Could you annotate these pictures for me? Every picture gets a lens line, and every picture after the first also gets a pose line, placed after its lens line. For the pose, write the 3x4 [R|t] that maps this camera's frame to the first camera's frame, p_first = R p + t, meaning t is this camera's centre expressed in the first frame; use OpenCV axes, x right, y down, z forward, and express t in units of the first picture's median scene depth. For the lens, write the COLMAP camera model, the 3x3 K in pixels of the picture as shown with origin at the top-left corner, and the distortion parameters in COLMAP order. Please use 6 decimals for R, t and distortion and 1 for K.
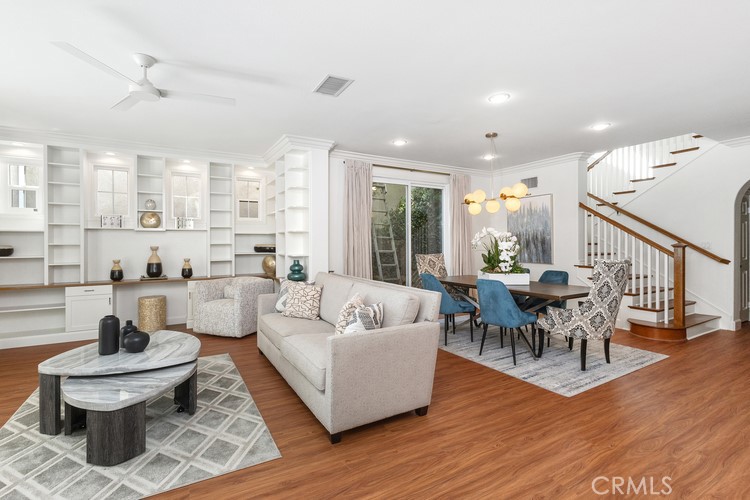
lens RADIAL K [[343.7, 0, 372.7], [0, 343.7, 245.6], [0, 0, 1]] dist [-0.001152, 0.001435]
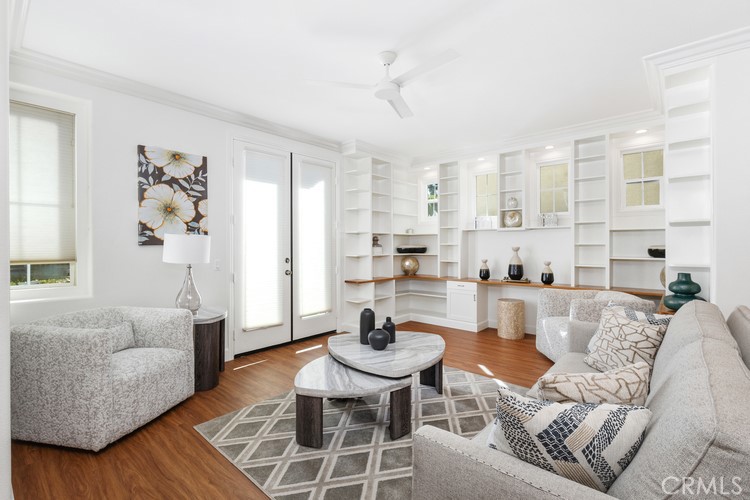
lens RADIAL K [[343.7, 0, 372.7], [0, 343.7, 245.6], [0, 0, 1]] dist [-0.001152, 0.001435]
pose [[0.313876, 0.001737, -0.949462, 0.147802], [-0.007993, 0.999968, -0.000813, 0.002681], [0.949430, 0.007844, 0.313880, 0.358039]]
